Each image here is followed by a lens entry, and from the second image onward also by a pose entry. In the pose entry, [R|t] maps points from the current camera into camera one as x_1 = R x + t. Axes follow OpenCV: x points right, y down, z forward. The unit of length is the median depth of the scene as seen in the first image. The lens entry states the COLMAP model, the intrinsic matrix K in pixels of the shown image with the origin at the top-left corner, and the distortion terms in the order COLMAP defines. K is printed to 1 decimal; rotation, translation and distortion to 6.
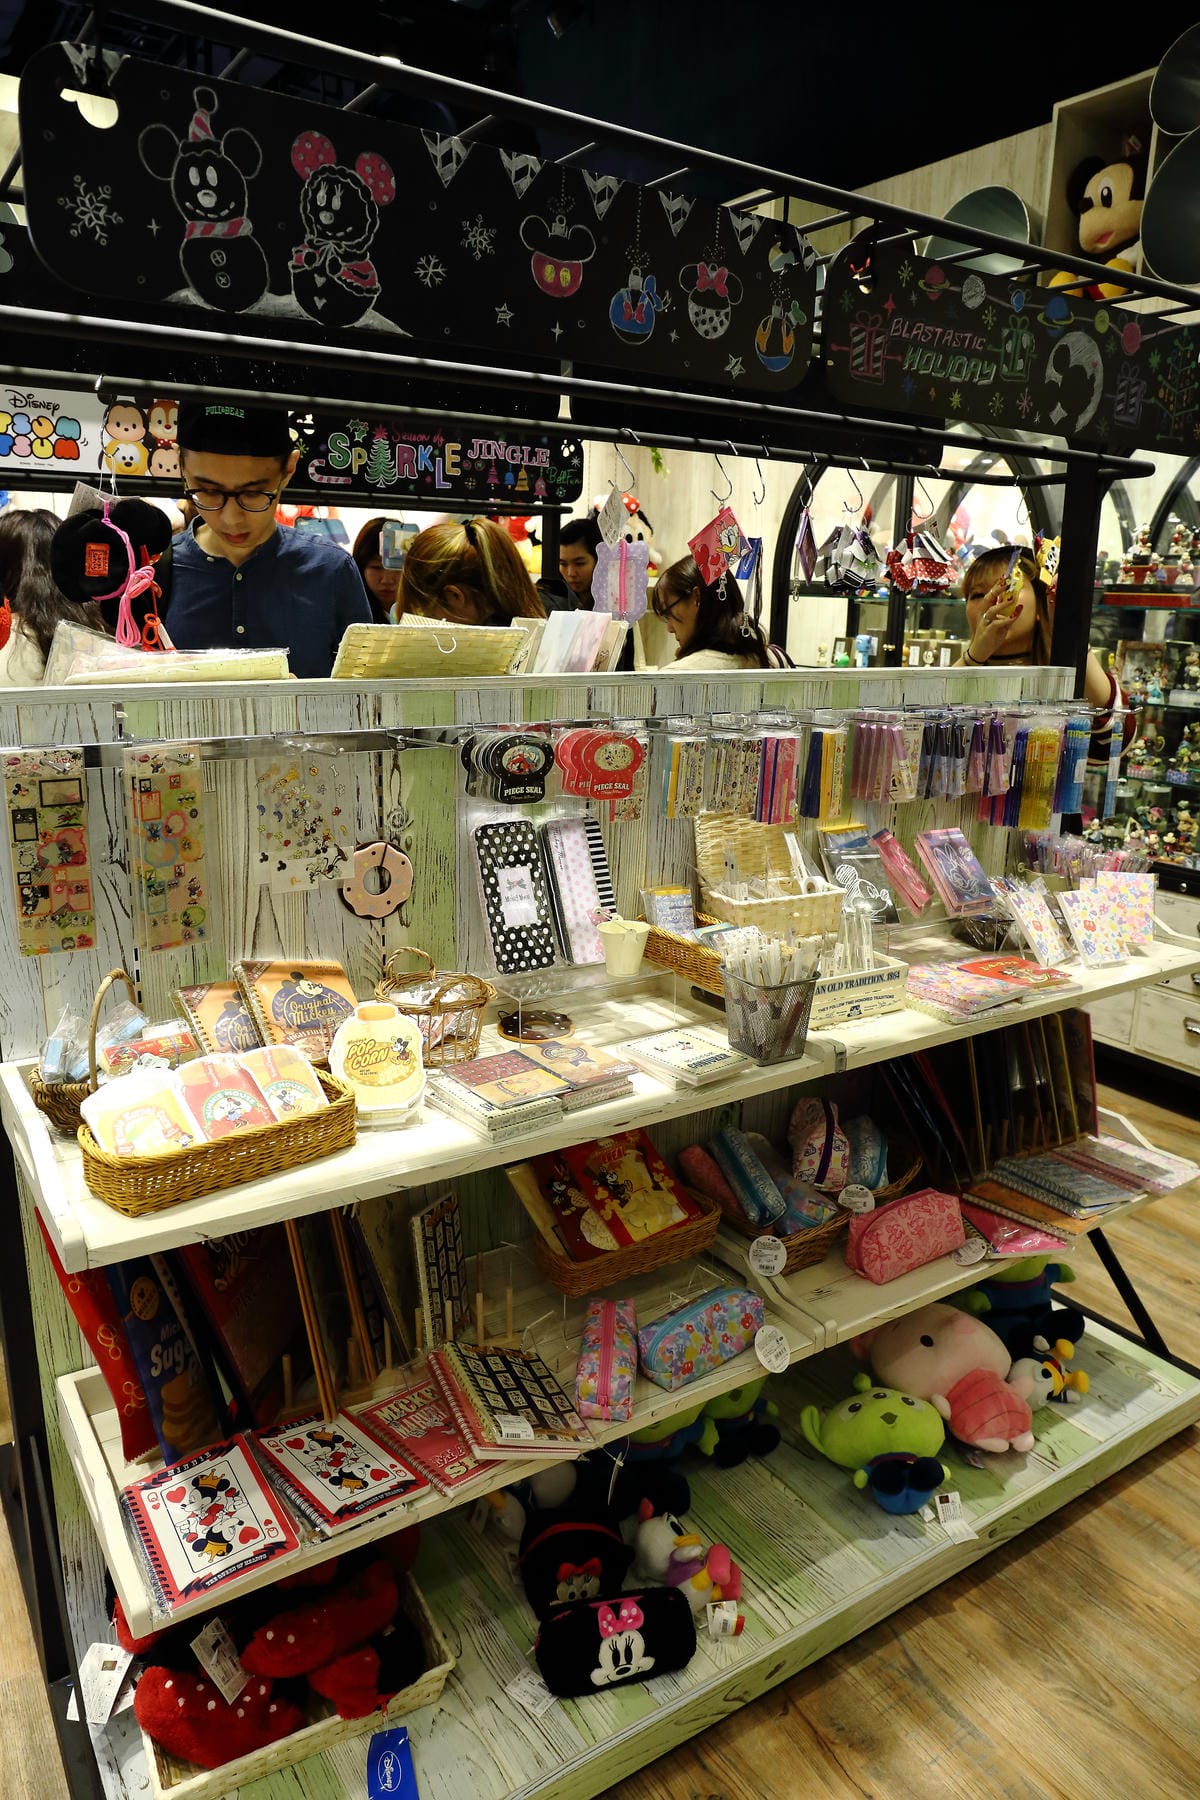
lens RADIAL K [[1231.2, 0, 600.0], [0, 1231.2, 900.0], [0, 0, 1]] dist [-0.100032, 0.084238]
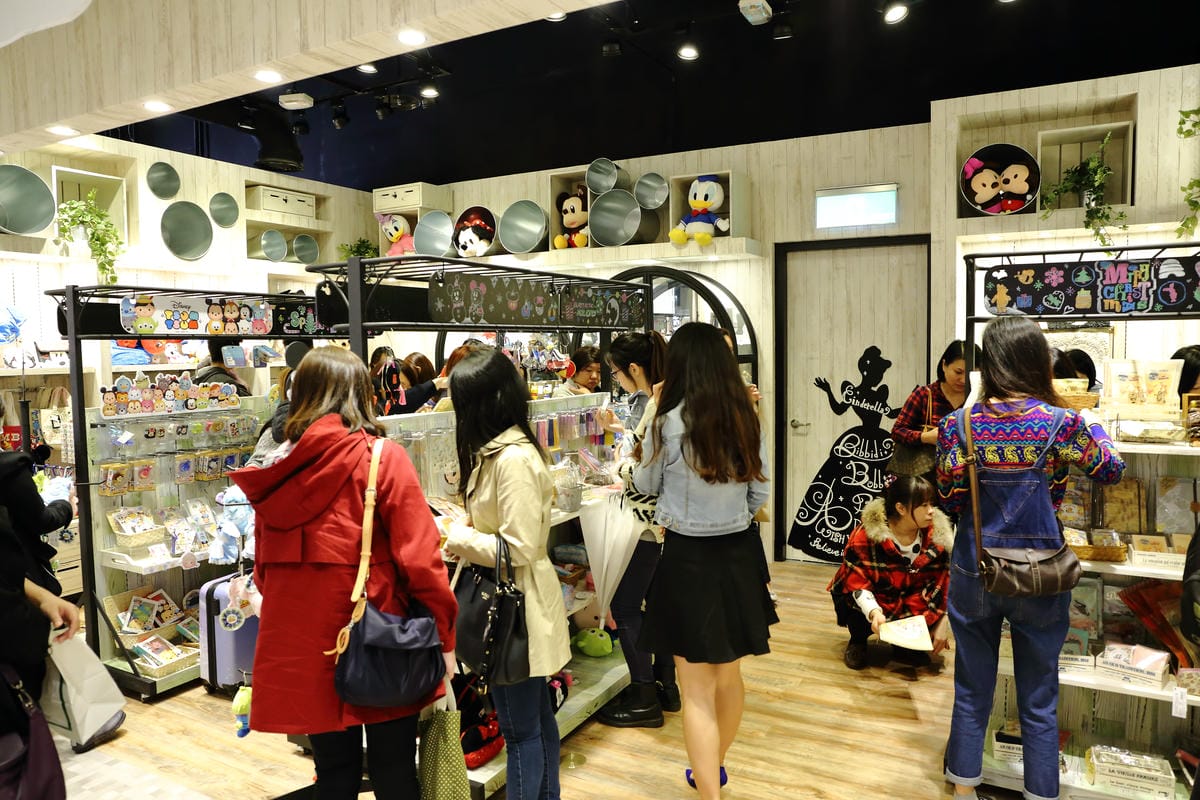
lens RADIAL K [[820.8, 0, 600.0], [0, 820.8, 400.0], [0, 0, 1]] dist [-0.100032, 0.084238]
pose [[0.886918, -0.067207, 0.457011, -0.677902], [0.148480, 0.978333, -0.144283, 0.140541], [-0.437412, 0.195824, 0.877681, -0.930178]]
